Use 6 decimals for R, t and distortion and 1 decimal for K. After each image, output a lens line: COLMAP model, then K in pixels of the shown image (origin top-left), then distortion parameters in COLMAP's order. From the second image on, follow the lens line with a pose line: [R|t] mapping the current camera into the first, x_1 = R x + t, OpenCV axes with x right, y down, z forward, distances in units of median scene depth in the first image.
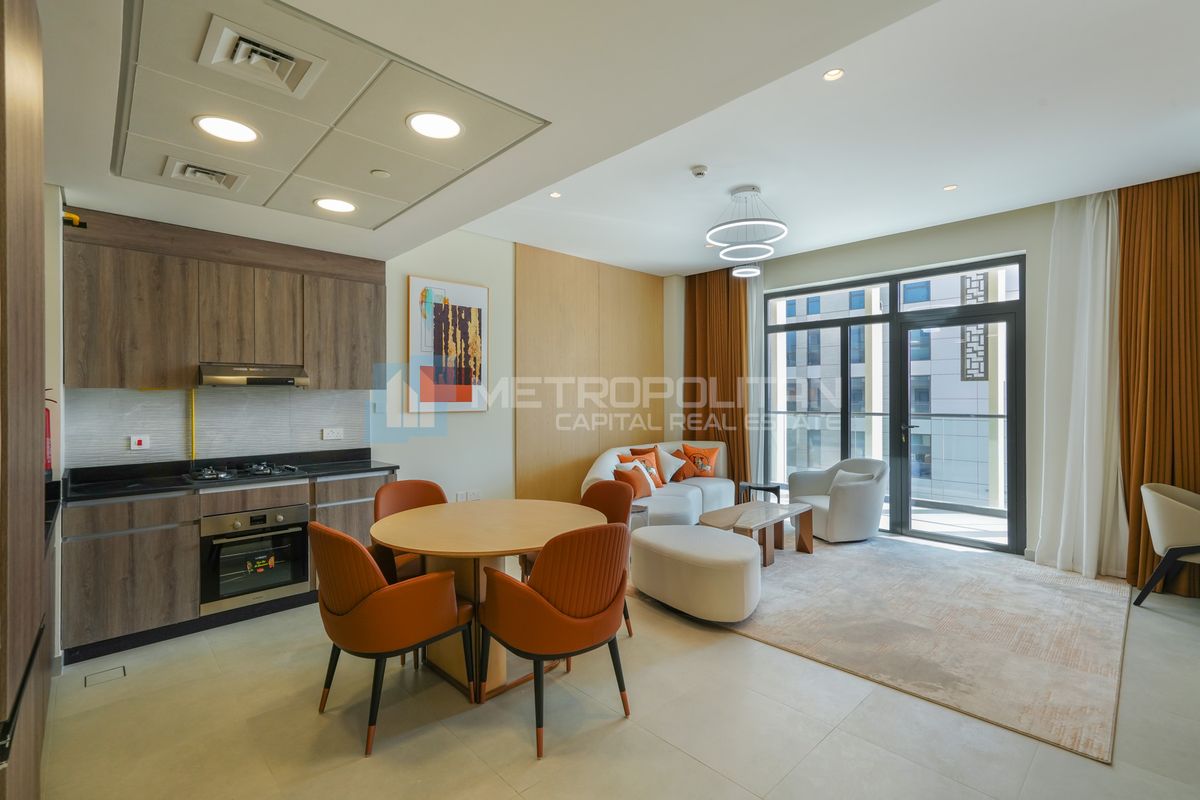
lens RADIAL K [[546.6, 0, 608.3], [0, 546.6, 398.9], [0, 0, 1]] dist [0.001809, 0.001220]
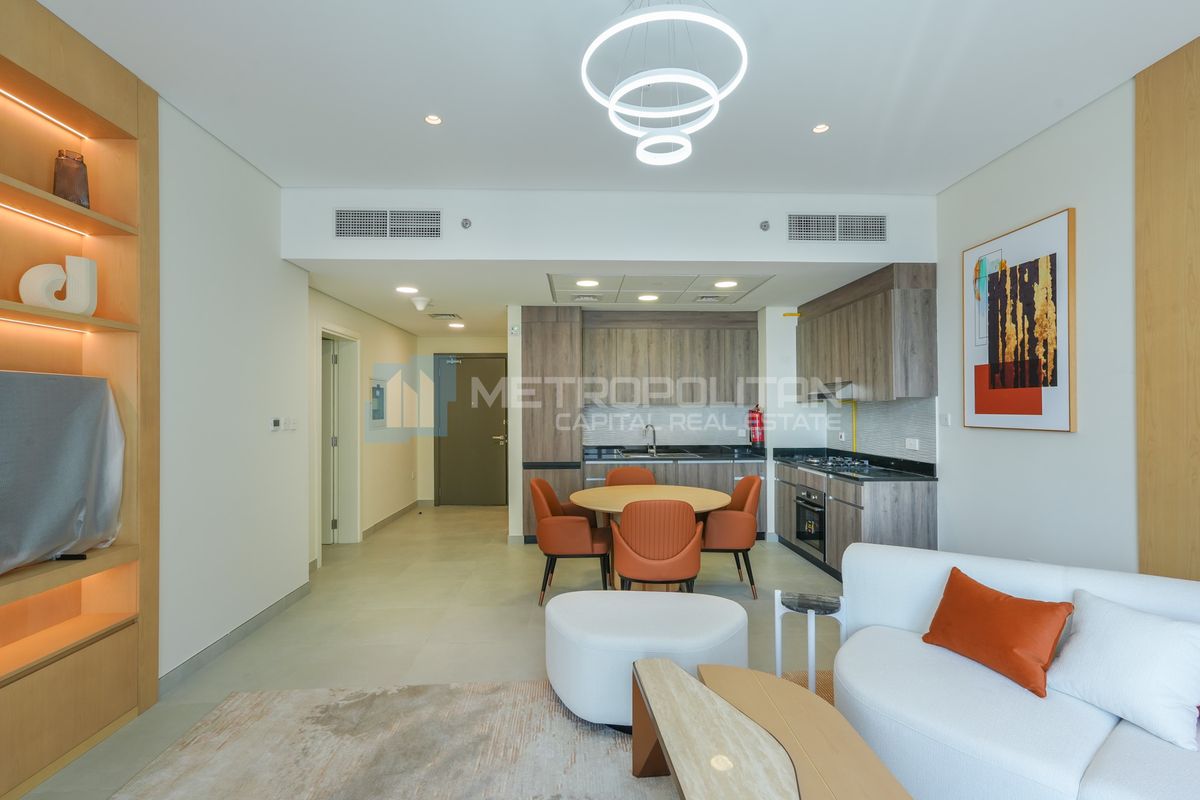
lens RADIAL K [[546.6, 0, 608.3], [0, 546.6, 398.9], [0, 0, 1]] dist [0.001809, 0.001220]
pose [[-0.656460, -0.007349, -0.754325, 0.530398], [0.005571, 0.999878, -0.014589, -0.006326], [0.754340, -0.013780, -0.656339, 1.066232]]
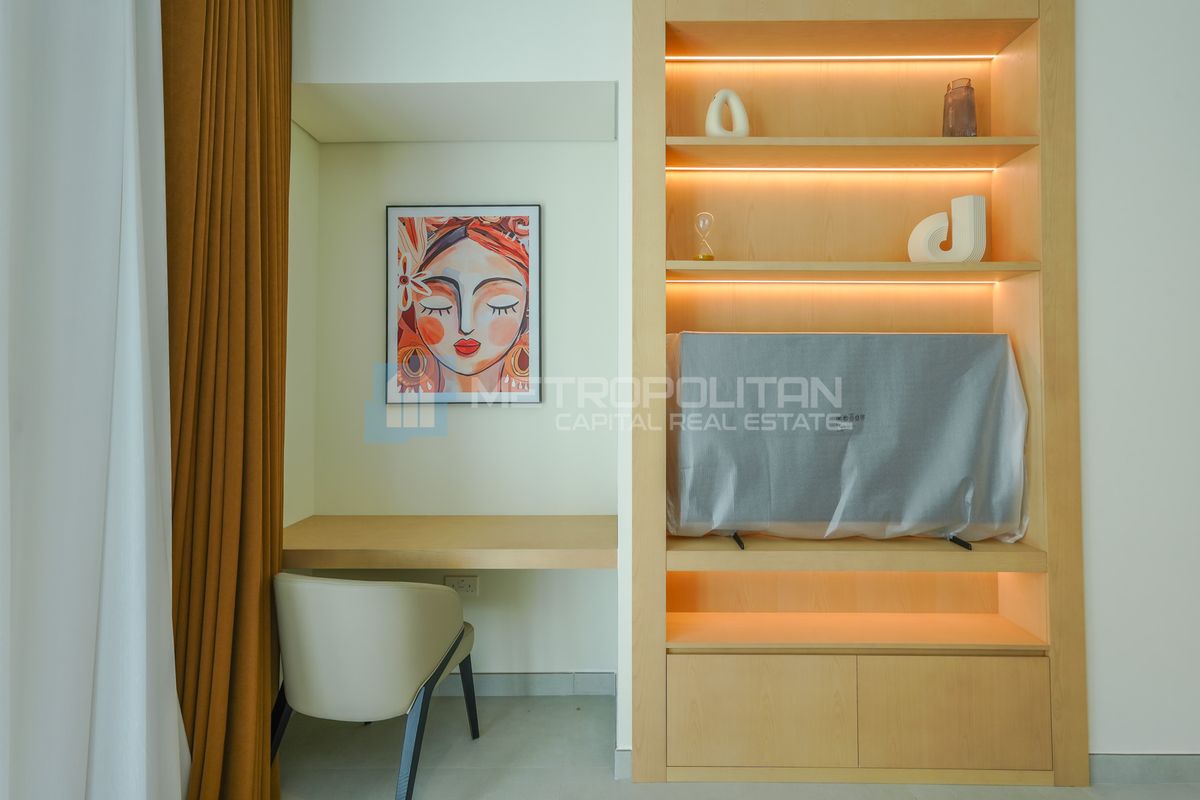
lens RADIAL K [[556.9, 0, 628.2], [0, 556.9, 360.2], [0, 0, 1]] dist [0.003018, 0.000570]
pose [[-0.701955, 0.022304, 0.711872, 0.358768], [0.002889, 0.999590, -0.028470, -0.004510], [-0.712216, -0.017928, -0.701732, 0.885555]]
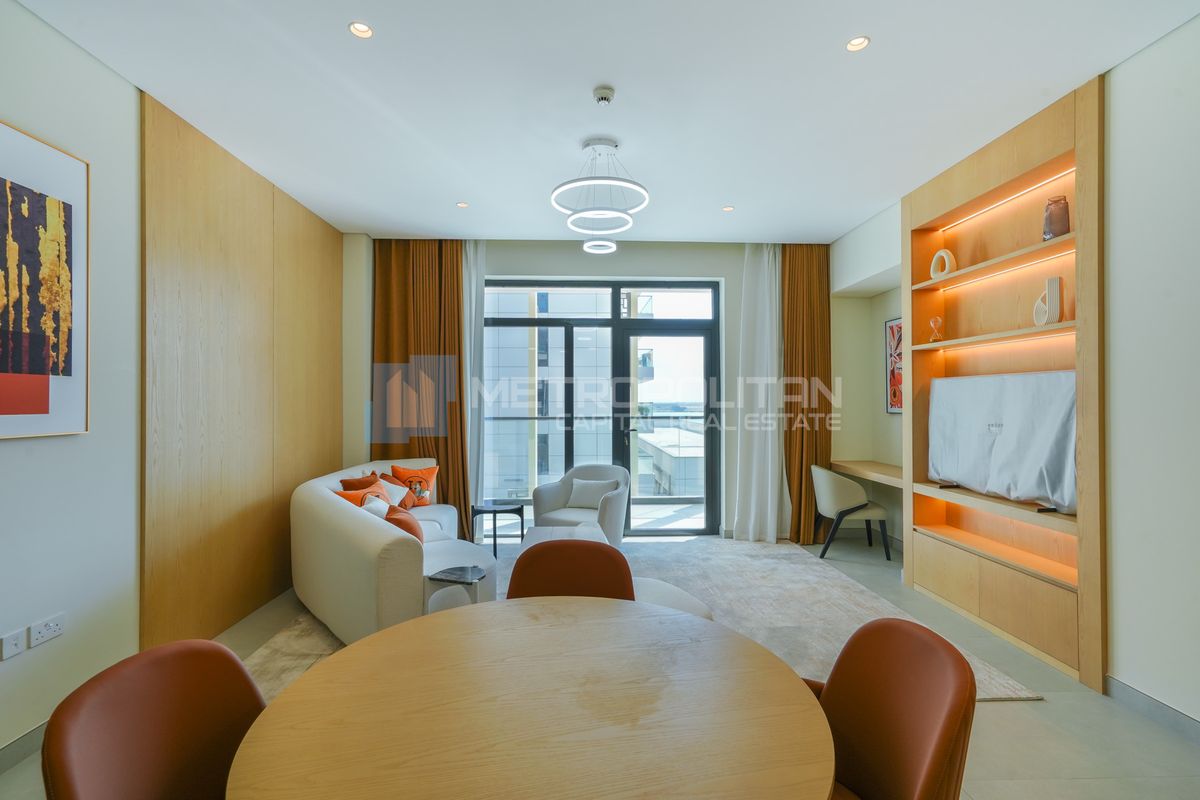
lens RADIAL K [[546.6, 0, 608.3], [0, 546.6, 398.9], [0, 0, 1]] dist [0.001809, 0.001220]
pose [[0.661640, 0.002163, 0.749819, -0.289869], [0.001230, 0.999991, -0.003969, -0.004352], [-0.749821, 0.003548, 0.661632, 0.392594]]
